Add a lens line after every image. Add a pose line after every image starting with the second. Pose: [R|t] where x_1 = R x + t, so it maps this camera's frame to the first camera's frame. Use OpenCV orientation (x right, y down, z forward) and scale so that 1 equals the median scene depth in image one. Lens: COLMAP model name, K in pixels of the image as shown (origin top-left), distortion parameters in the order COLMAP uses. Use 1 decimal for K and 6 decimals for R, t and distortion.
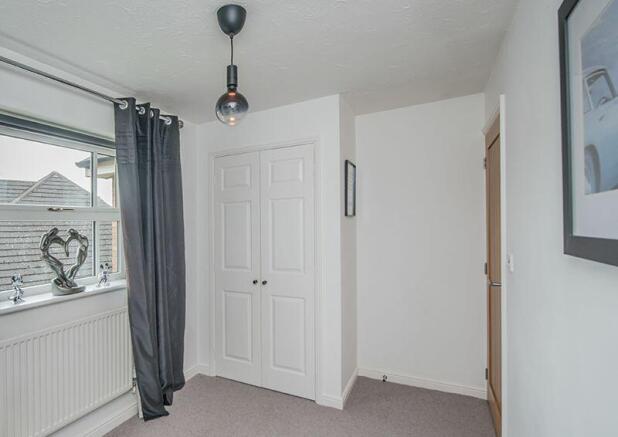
lens RADIAL K [[297.5, 0, 295.2], [0, 297.5, 214.8], [0, 0, 1]] dist [-0.001563, 0.000107]
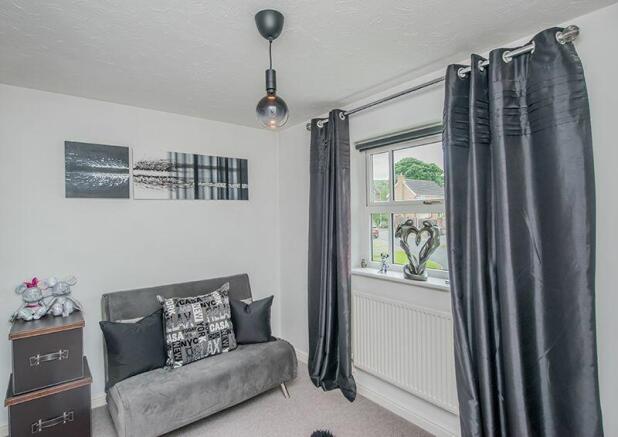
lens RADIAL K [[326.2, 0, 309.8], [0, 326.2, 207.5], [0, 0, 1]] dist [-0.000497, 0.000018]
pose [[-0.429863, -0.001613, -0.902893, 0.515754], [0.045155, 0.998709, -0.023282, 0.009341], [0.901764, -0.050778, -0.429235, 1.183381]]
